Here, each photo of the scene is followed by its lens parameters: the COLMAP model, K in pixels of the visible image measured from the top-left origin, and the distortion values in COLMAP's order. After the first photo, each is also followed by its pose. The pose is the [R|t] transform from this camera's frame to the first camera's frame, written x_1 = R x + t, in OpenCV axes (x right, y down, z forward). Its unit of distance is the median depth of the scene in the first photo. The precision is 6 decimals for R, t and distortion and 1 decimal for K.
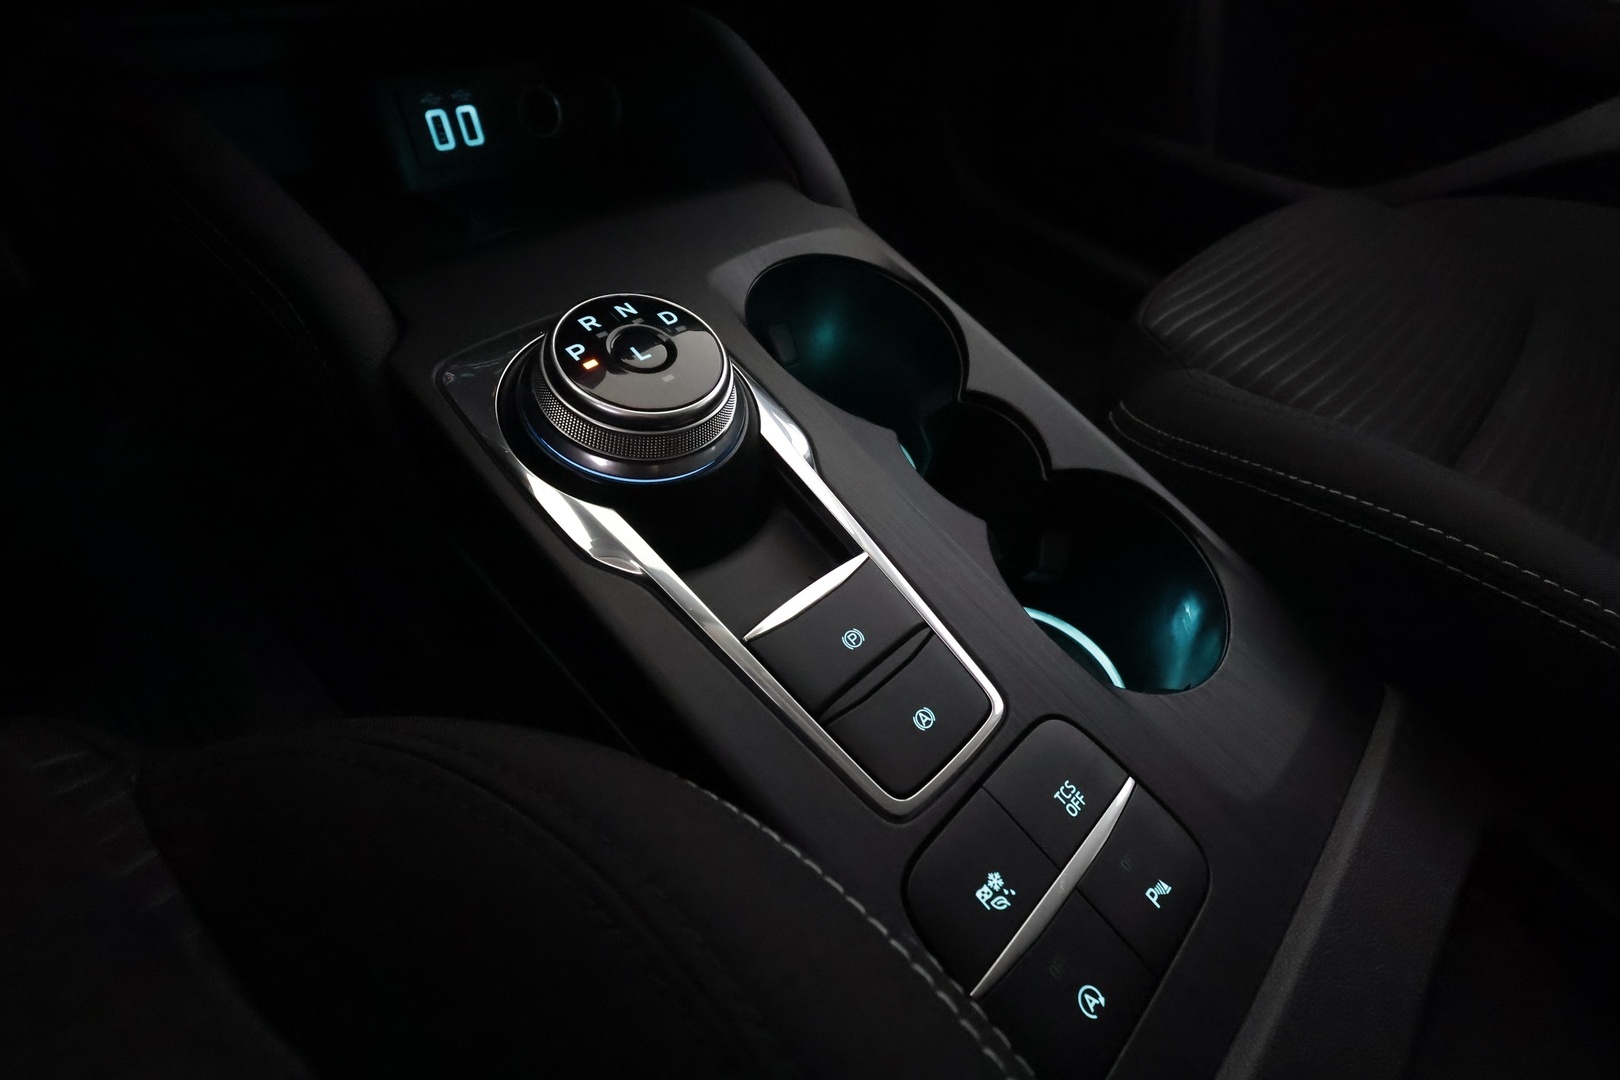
lens RADIAL K [[755.1, 0, 808.8], [0, 755.1, 537.2], [0, 0, 1]] dist [0.002855, 0.000141]
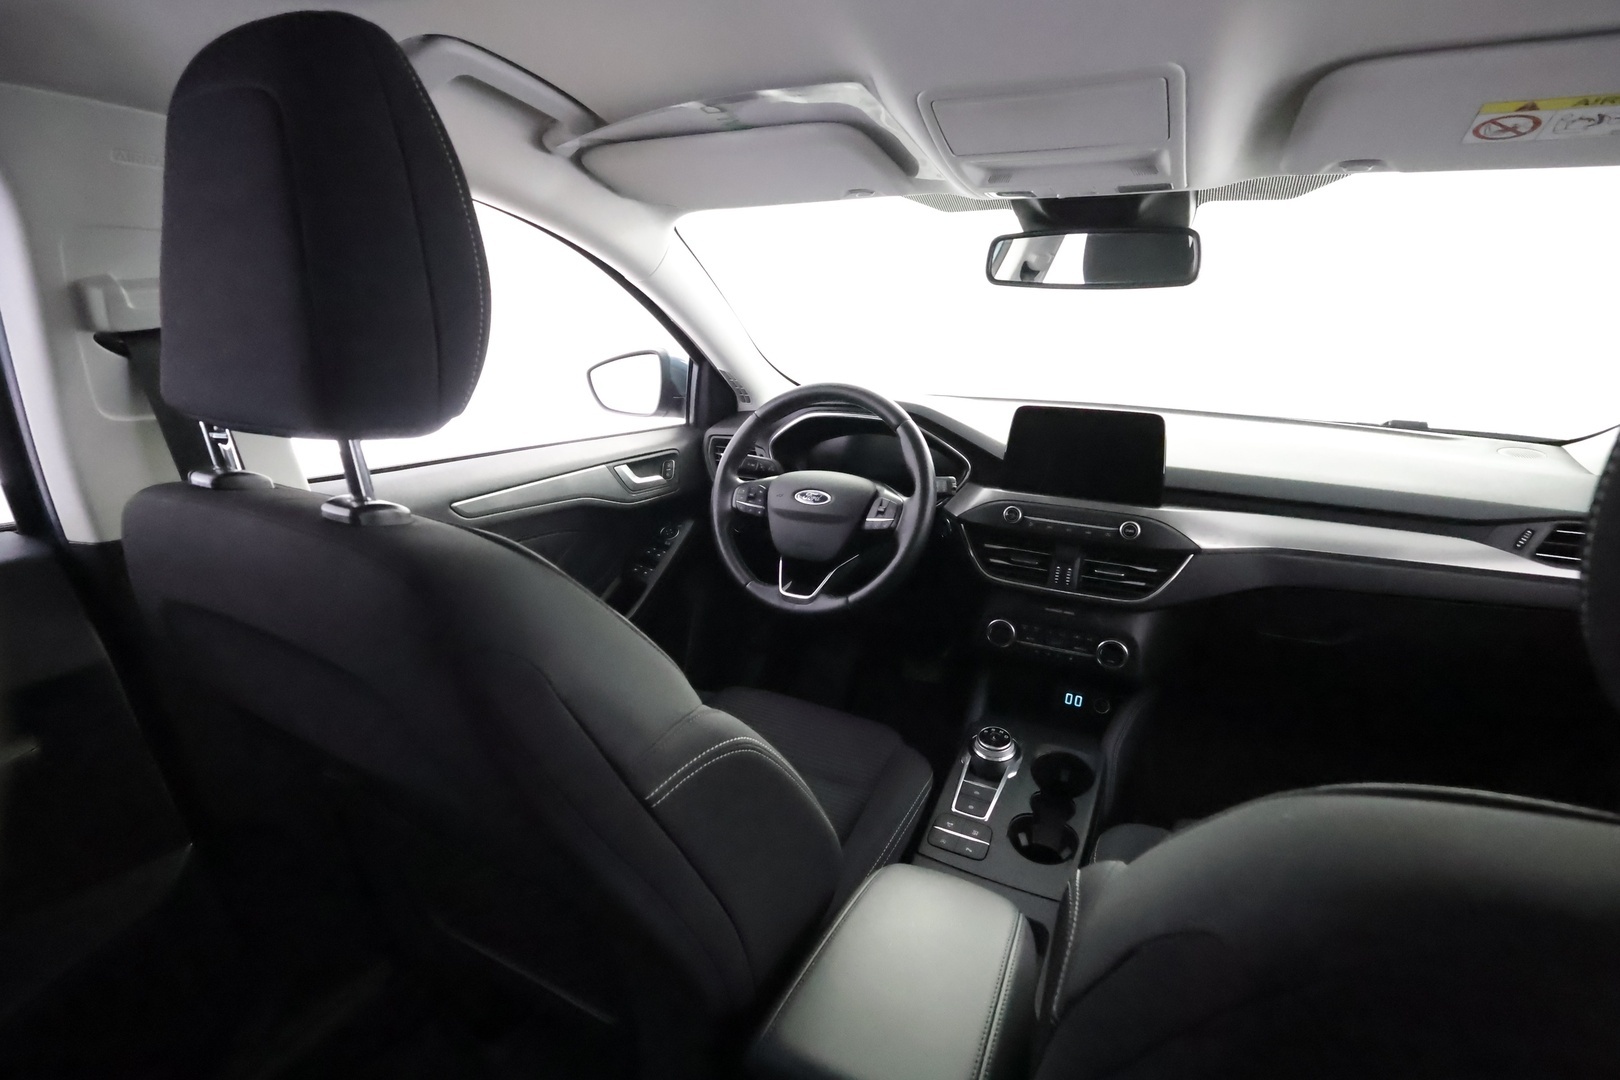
lens RADIAL K [[749.4, 0, 809.9], [0, 749.4, 540.9], [0, 0, 1]] dist [0.000050, -0.000156]
pose [[0.308947, 0.158192, -0.937831, 3.309430], [-0.687122, 0.718901, -0.105094, 0.167216], [0.657583, 0.676873, 0.330799, -2.058085]]
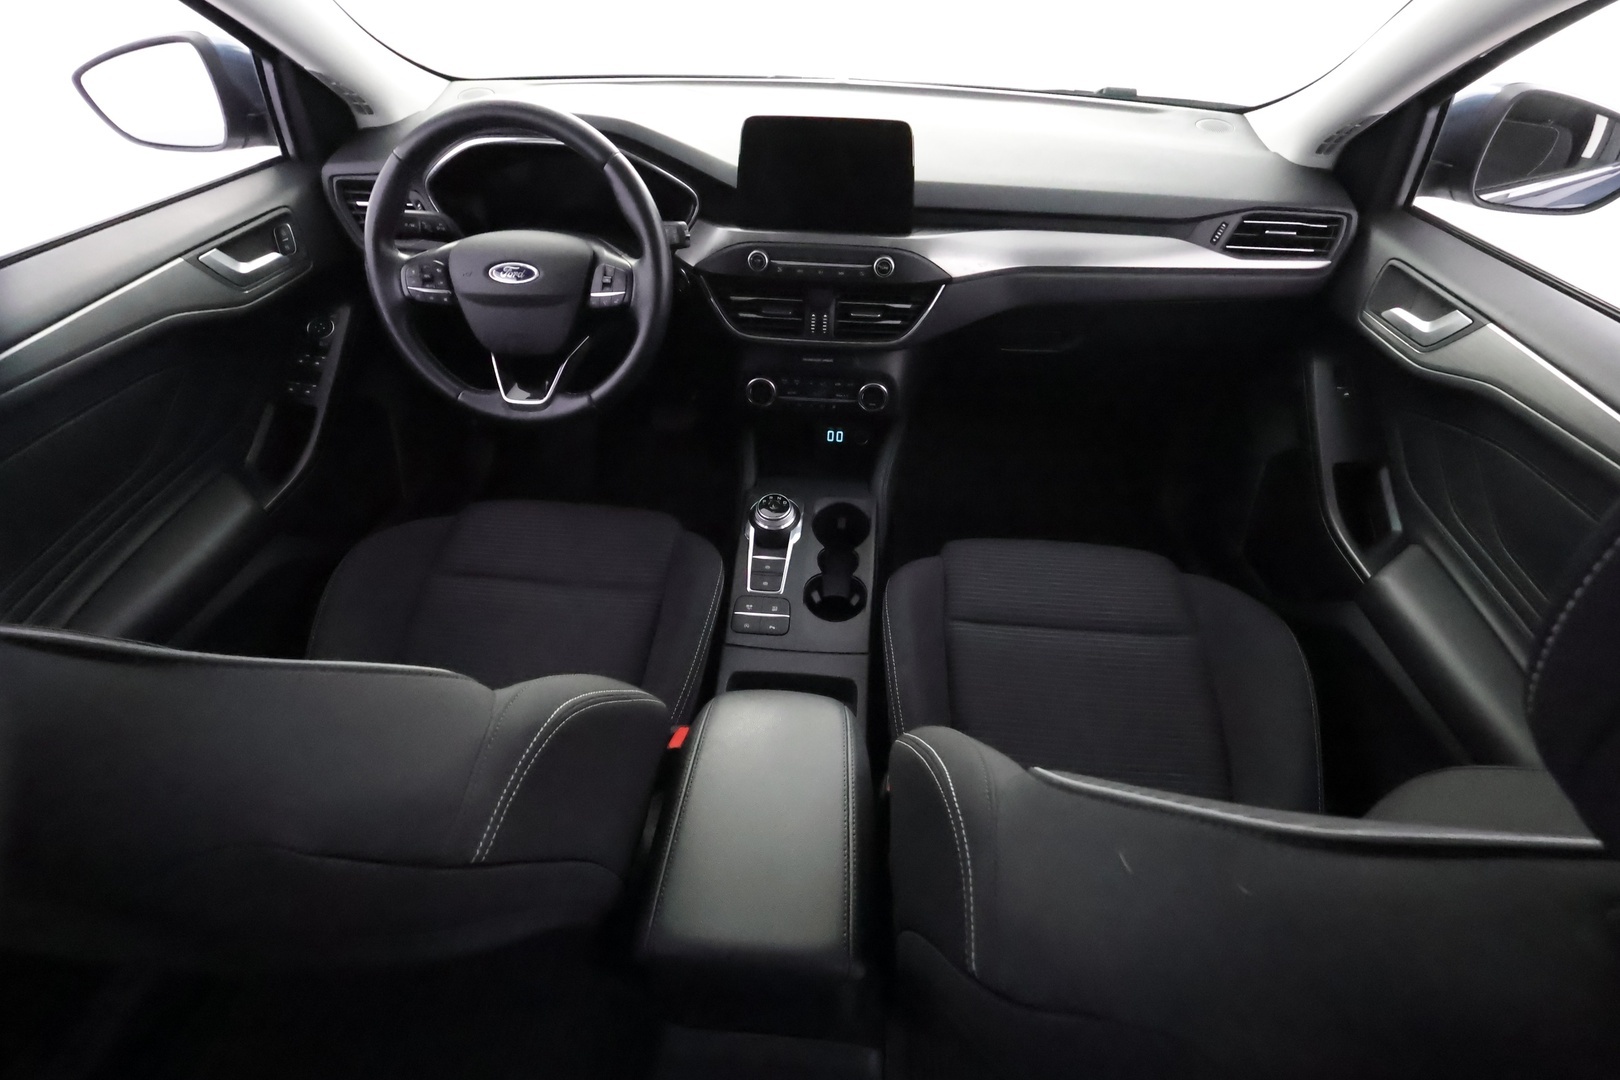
lens RADIAL K [[755.1, 0, 808.8], [0, 755.1, 537.2], [0, 0, 1]] dist [0.002855, 0.000141]
pose [[0.650158, 0.402420, -0.644479, 2.741593], [-0.516680, 0.856075, 0.013310, -0.204922], [0.557079, 0.324336, 0.764506, -2.273083]]
